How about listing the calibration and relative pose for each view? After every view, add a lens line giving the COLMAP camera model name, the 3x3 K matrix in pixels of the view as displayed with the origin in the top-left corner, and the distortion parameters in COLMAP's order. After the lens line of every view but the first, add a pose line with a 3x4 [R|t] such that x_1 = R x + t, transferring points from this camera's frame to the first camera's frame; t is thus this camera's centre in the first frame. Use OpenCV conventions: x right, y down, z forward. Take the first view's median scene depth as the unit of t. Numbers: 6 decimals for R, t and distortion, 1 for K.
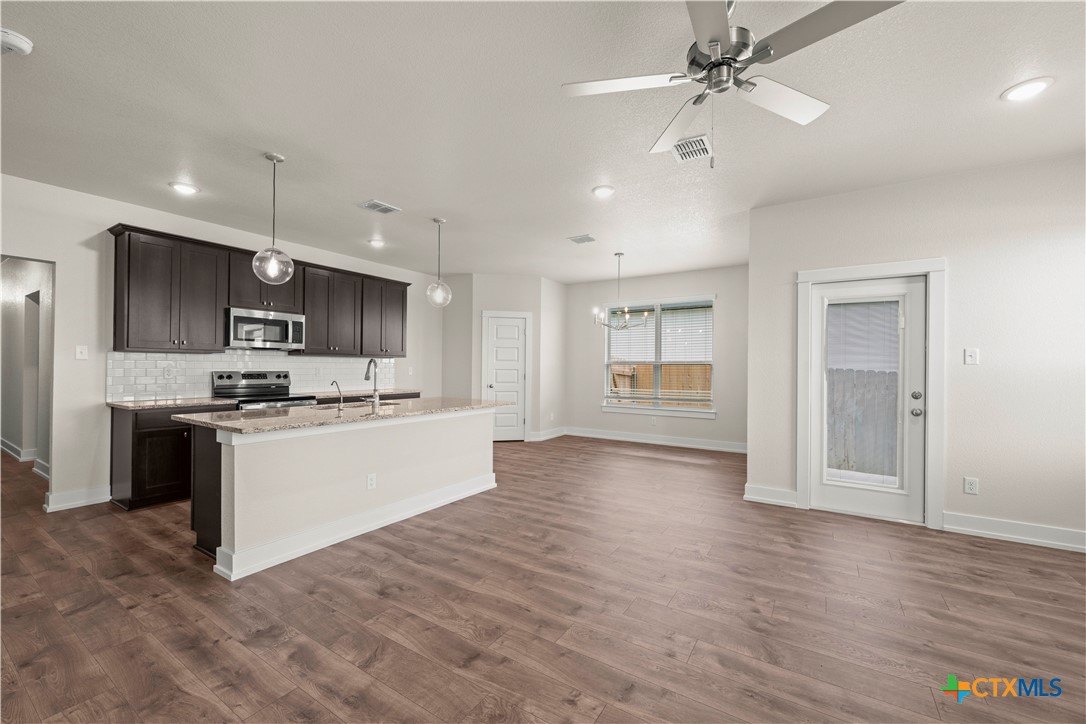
lens RADIAL K [[429.1, 0, 548.7], [0, 429.1, 363.8], [0, 0, 1]] dist [0.002964, -0.000934]
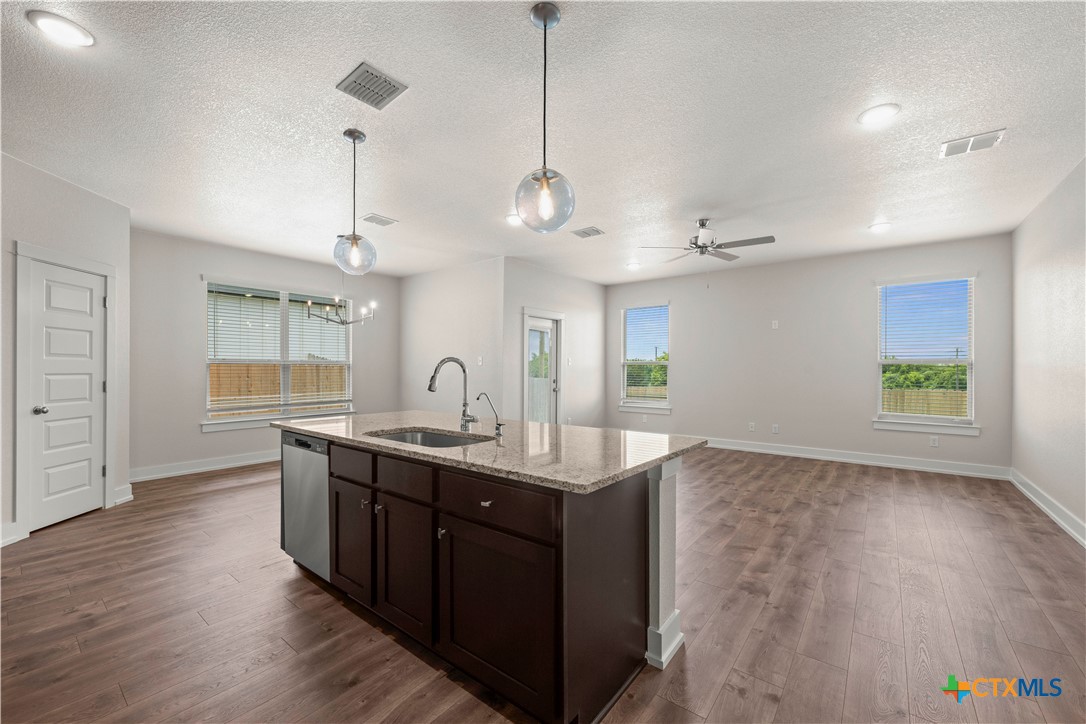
lens RADIAL K [[429.1, 0, 551.6], [0, 429.1, 366.2], [0, 0, 1]] dist [0.002964, -0.000934]
pose [[0.094362, -0.002233, 0.995535, -1.098129], [-0.006652, 0.999974, 0.002874, -0.000823], [-0.995516, -0.006893, 0.094344, 0.830820]]
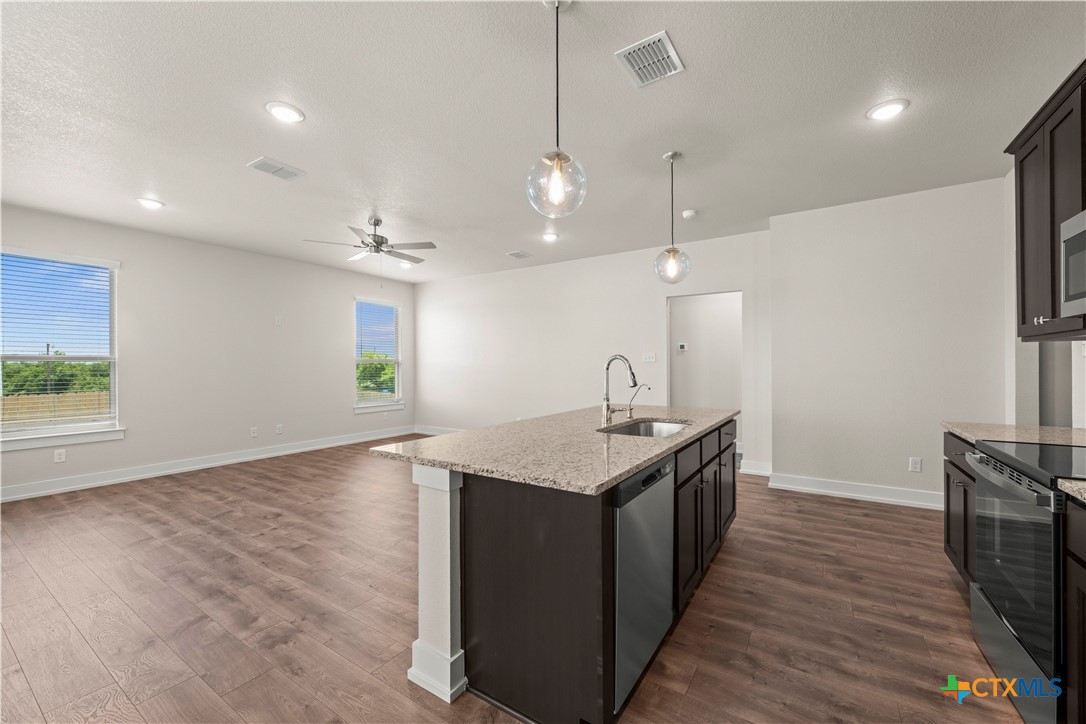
lens RADIAL K [[429.1, 0, 544.3], [0, 429.1, 366.0], [0, 0, 1]] dist [0.002964, -0.000934]
pose [[-0.999919, -0.001492, 0.012651, -0.317857], [-0.001562, 0.999984, -0.005494, 0.011902], [-0.012643, -0.005513, -0.999905, 1.780660]]
